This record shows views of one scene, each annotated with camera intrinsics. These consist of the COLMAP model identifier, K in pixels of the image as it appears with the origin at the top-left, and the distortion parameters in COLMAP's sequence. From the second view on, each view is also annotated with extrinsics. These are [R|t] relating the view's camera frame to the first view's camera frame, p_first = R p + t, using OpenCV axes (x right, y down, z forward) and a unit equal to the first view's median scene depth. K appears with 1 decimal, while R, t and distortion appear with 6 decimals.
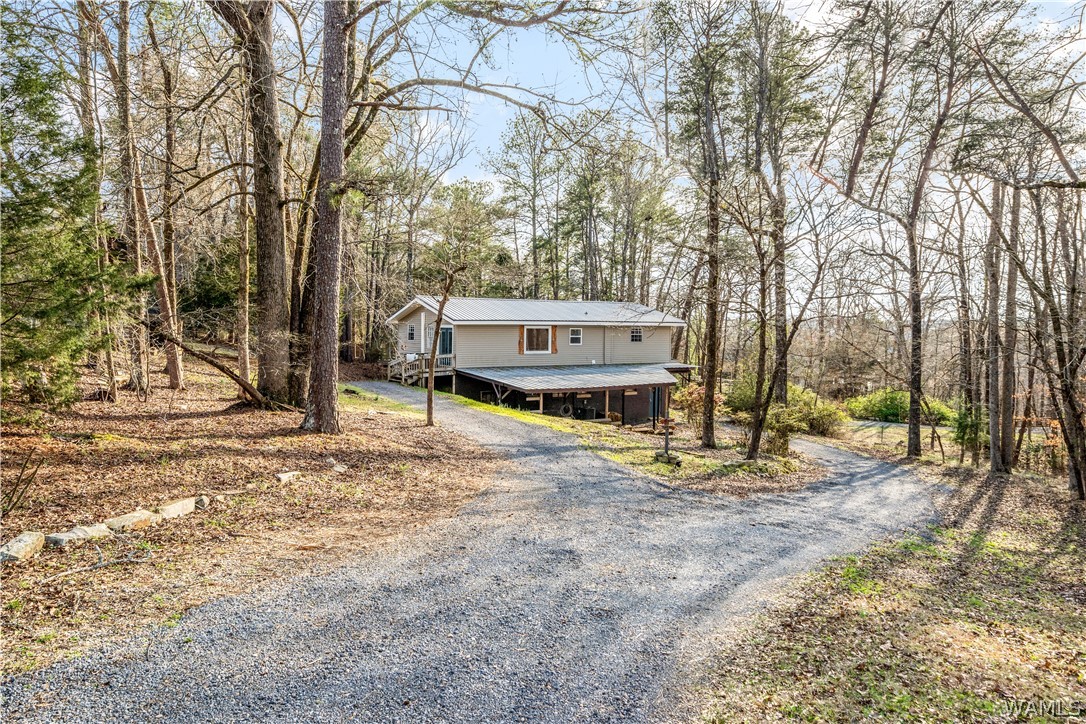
lens RADIAL K [[737.4, 0, 542.1], [0, 737.4, 357.2], [0, 0, 1]] dist [-0.005460, 0.003217]
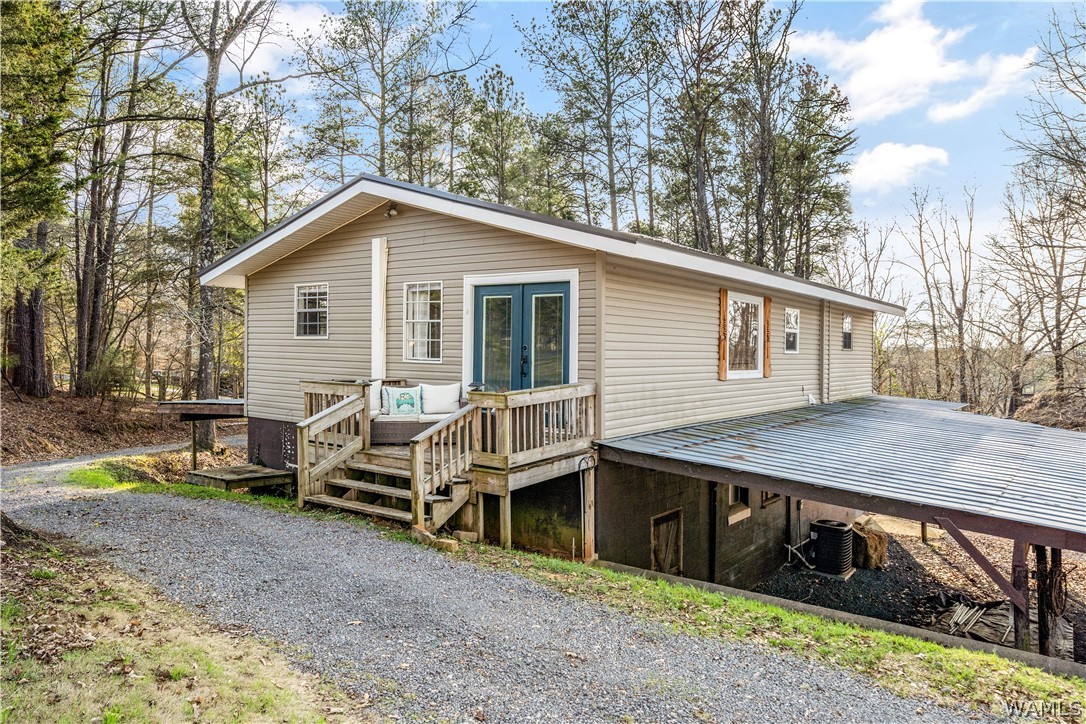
lens RADIAL K [[737.4, 0, 543.2], [0, 737.4, 370.5], [0, 0, 1]] dist [-0.005460, 0.003217]
pose [[0.933100, -0.002855, 0.359604, -0.216186], [0.005638, 0.999962, -0.006690, -0.006905], [-0.359572, 0.008270, 0.933081, 0.744671]]
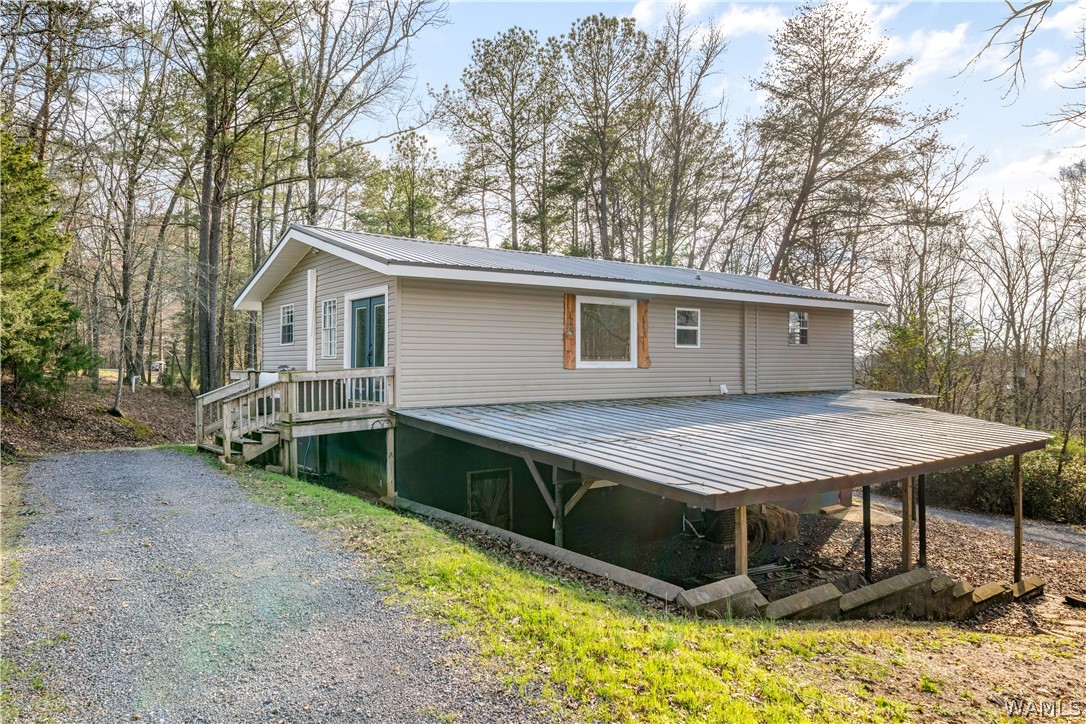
lens RADIAL K [[741.3, 0, 557.3], [0, 741.3, 366.5], [0, 0, 1]] dist [-0.001529, 0.006372]
pose [[0.995678, -0.012726, 0.092002, -0.071001], [0.016449, 0.999072, -0.039815, 0.009941], [-0.091410, 0.041156, 0.994963, 0.625061]]
